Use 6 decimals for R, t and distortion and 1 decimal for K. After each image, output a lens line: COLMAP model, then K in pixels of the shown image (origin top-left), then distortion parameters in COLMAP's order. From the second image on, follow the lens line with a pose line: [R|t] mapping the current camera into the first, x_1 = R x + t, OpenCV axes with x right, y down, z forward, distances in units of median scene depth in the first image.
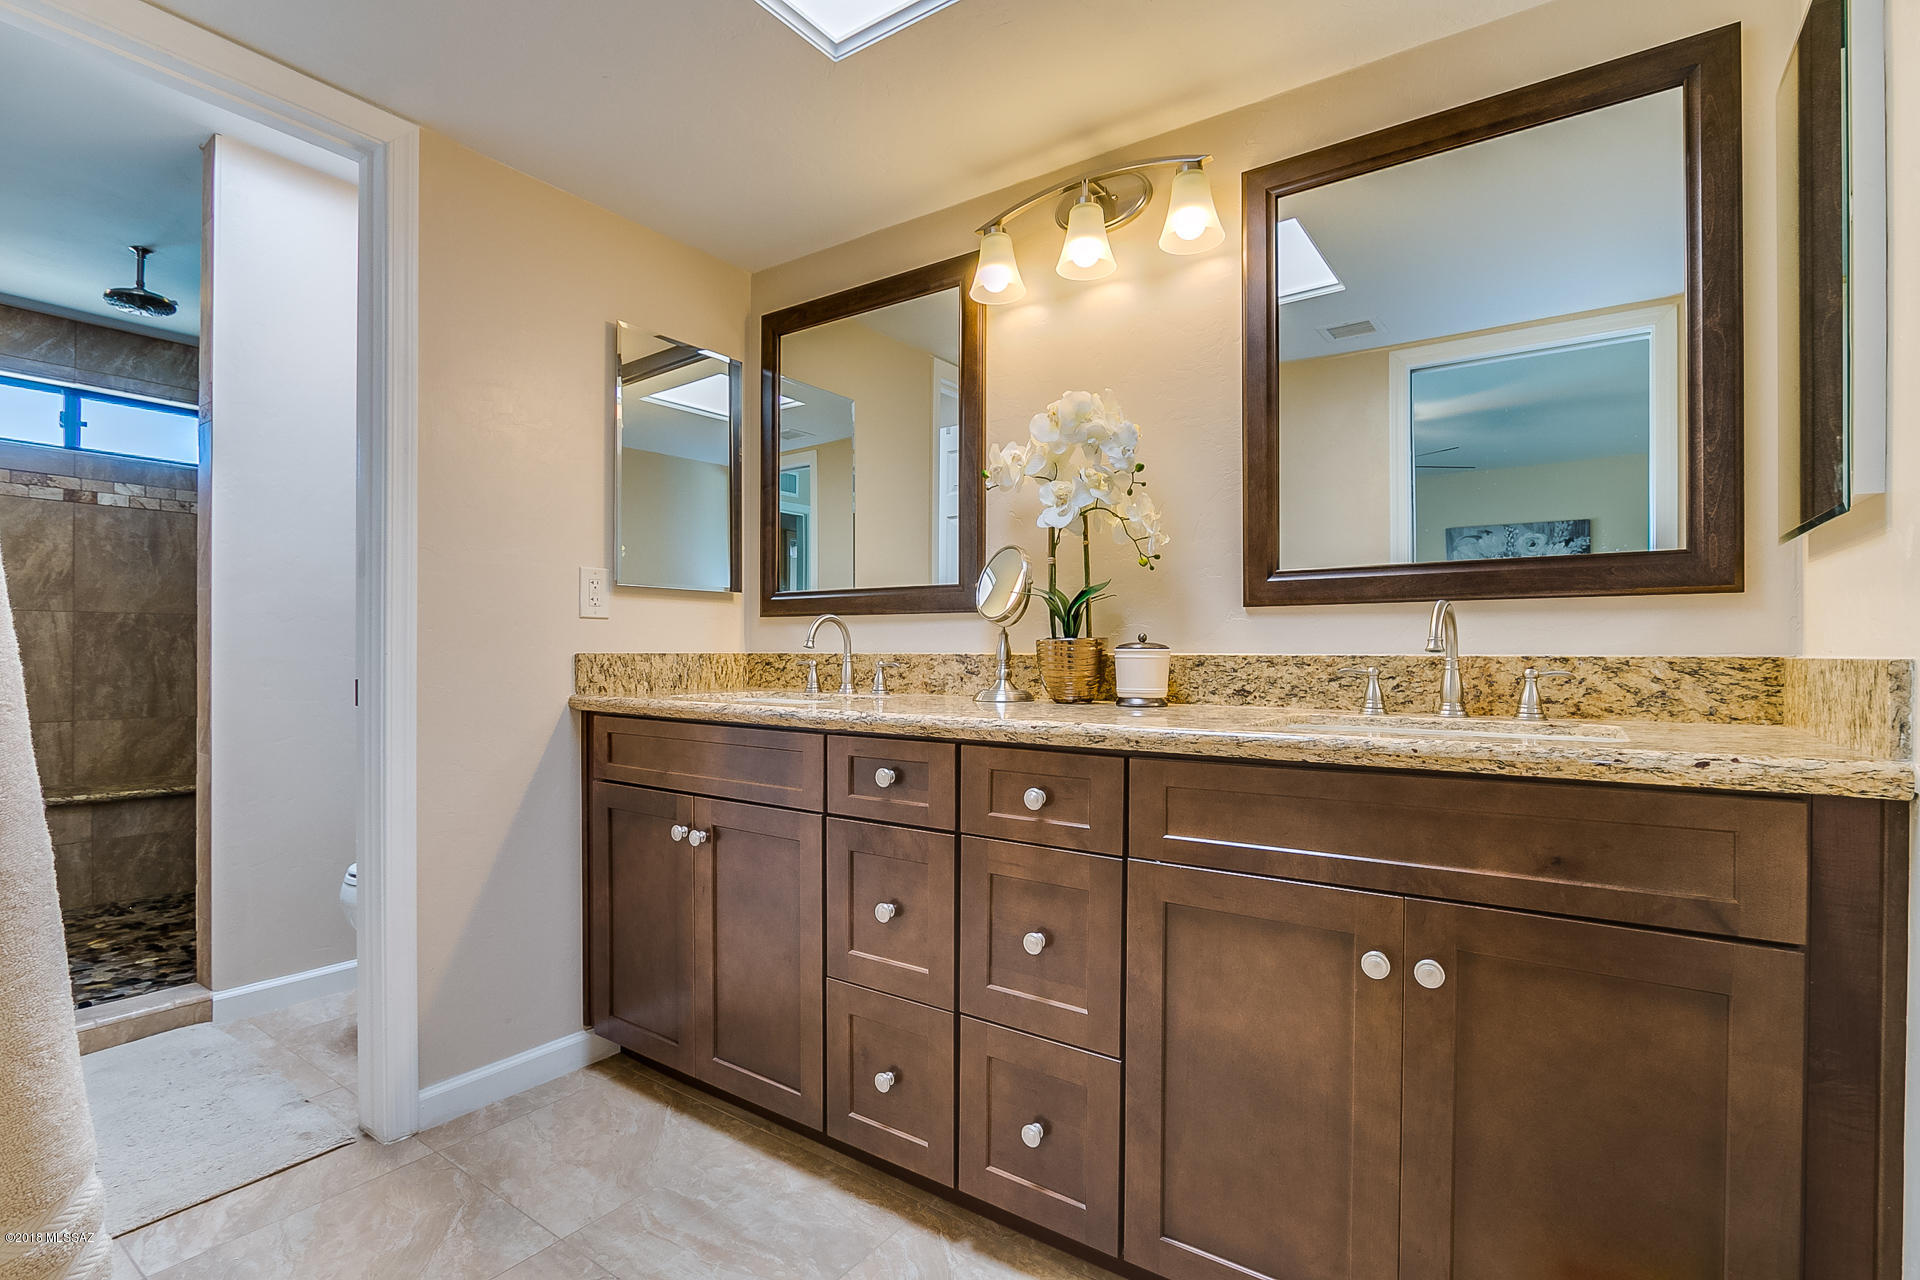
lens RADIAL K [[902.9, 0, 953.4], [0, 902.9, 649.0], [0, 0, 1]] dist [-0.004851, -0.000029]
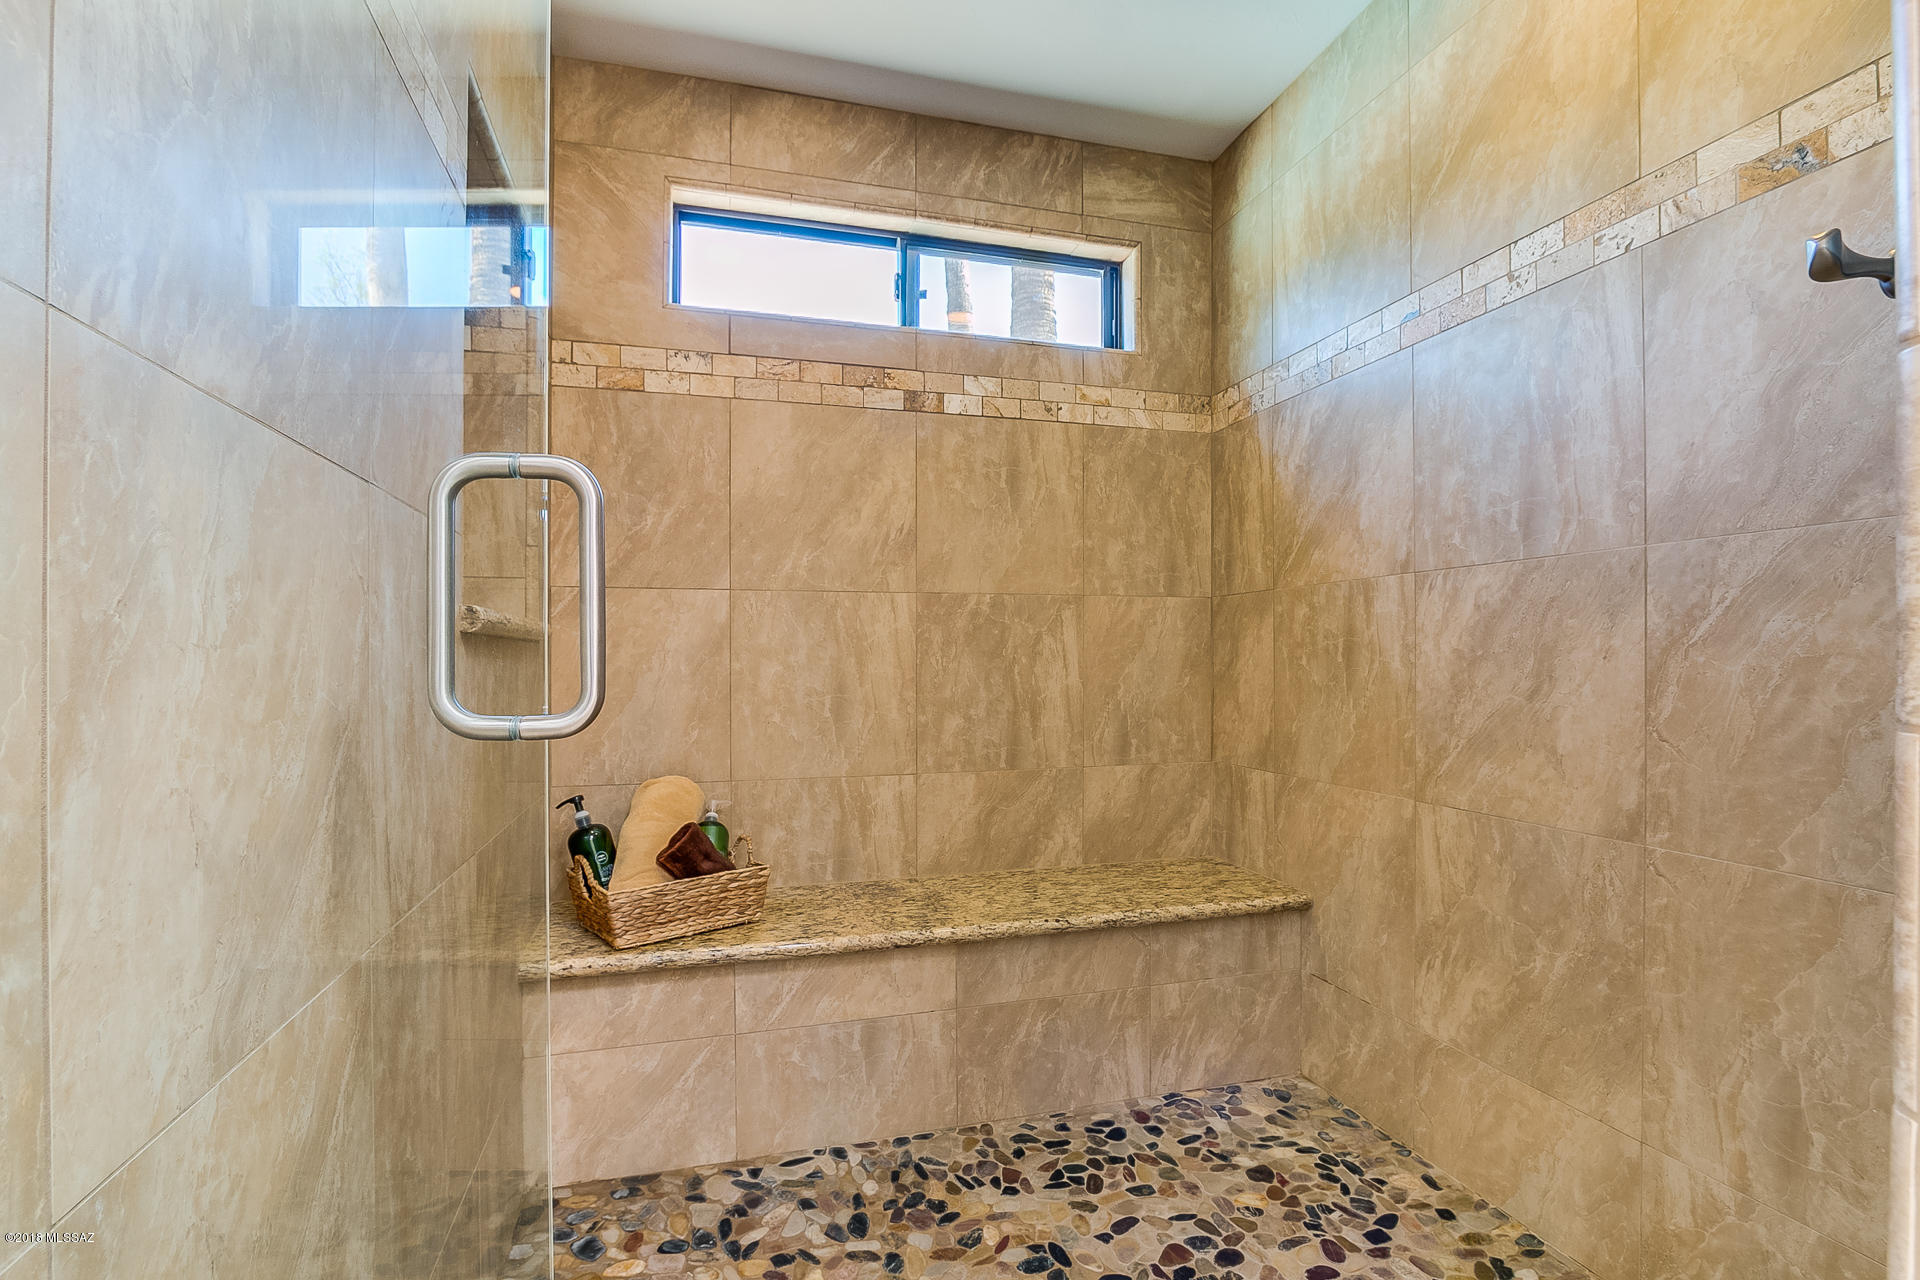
lens RADIAL K [[902.9, 0, 958.7], [0, 902.9, 637.5], [0, 0, 1]] dist [-0.004851, -0.000029]
pose [[0.802874, -0.004056, -0.596135, -0.587169], [0.004095, 0.999991, -0.001287, -0.010534], [0.596135, -0.001408, 0.802883, 0.522929]]
